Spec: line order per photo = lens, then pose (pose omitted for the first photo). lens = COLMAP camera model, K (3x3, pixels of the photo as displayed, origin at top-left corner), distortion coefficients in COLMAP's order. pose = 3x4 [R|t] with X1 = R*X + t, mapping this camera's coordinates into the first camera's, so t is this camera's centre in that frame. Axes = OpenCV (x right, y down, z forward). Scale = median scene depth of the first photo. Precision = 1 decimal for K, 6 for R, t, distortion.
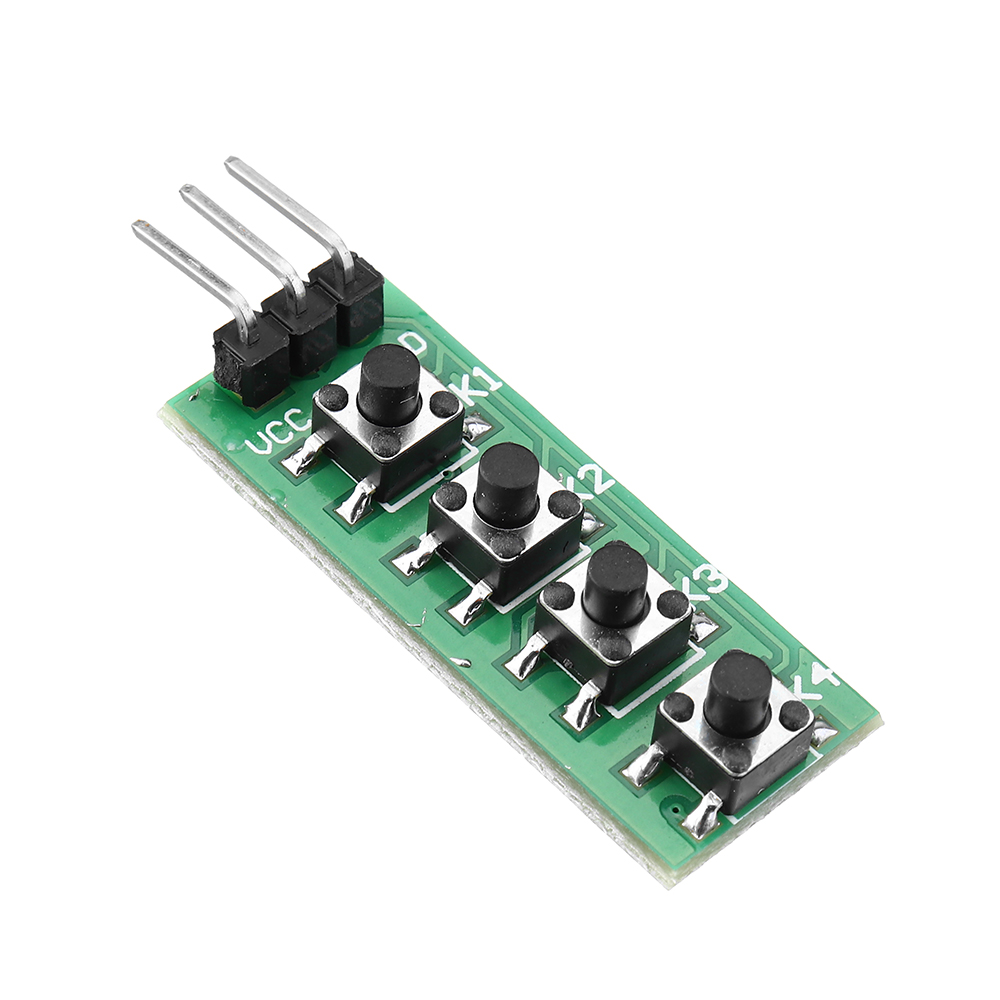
lens RADIAL K [[4386.1, 0, 500.0], [0, 4386.1, 500.0], [0, 0, 1]] dist [-0.105242, -2.352082]
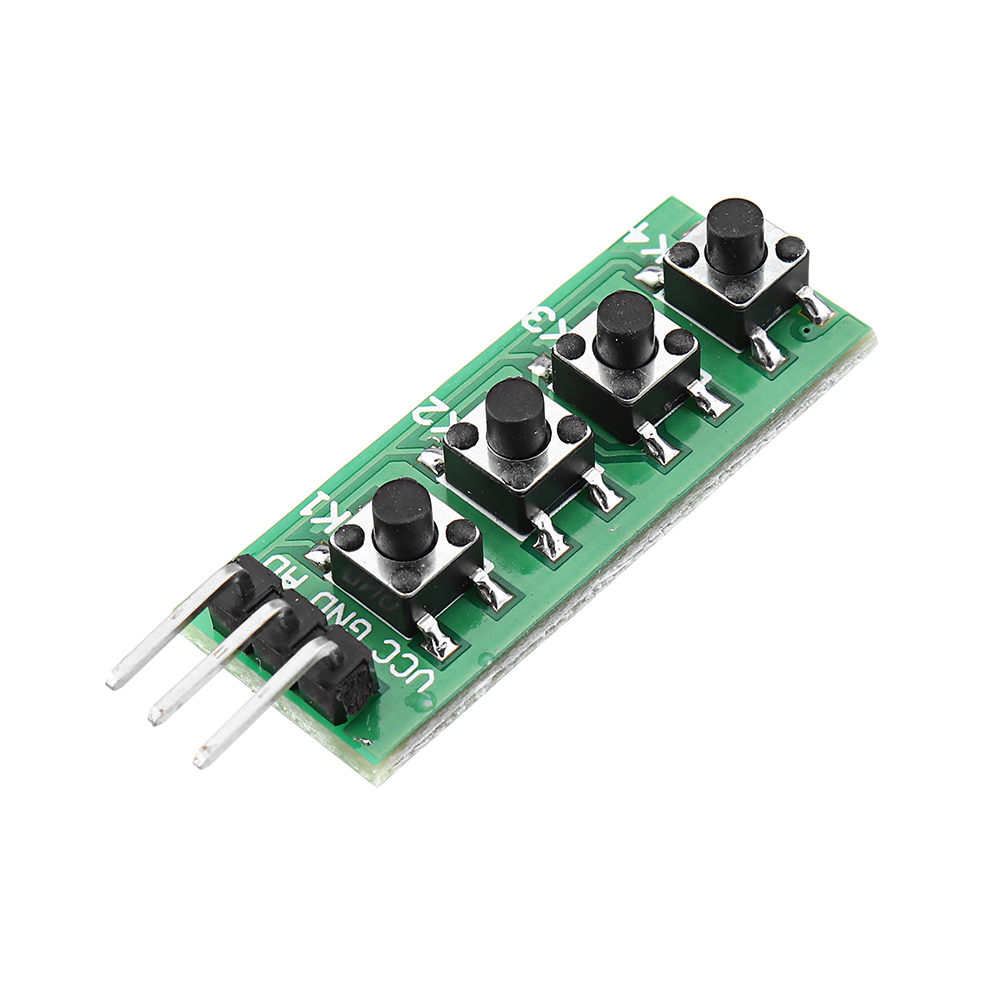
lens RADIAL K [[4386.1, 0, 500.0], [0, 4386.1, 500.0], [0, 0, 1]] dist [-0.105242, -2.352082]
pose [[-0.065852, -0.826104, 0.559656, -0.579448], [0.808407, 0.284615, 0.515240, -0.522355], [-0.584928, 0.486360, 0.649086, 0.340845]]
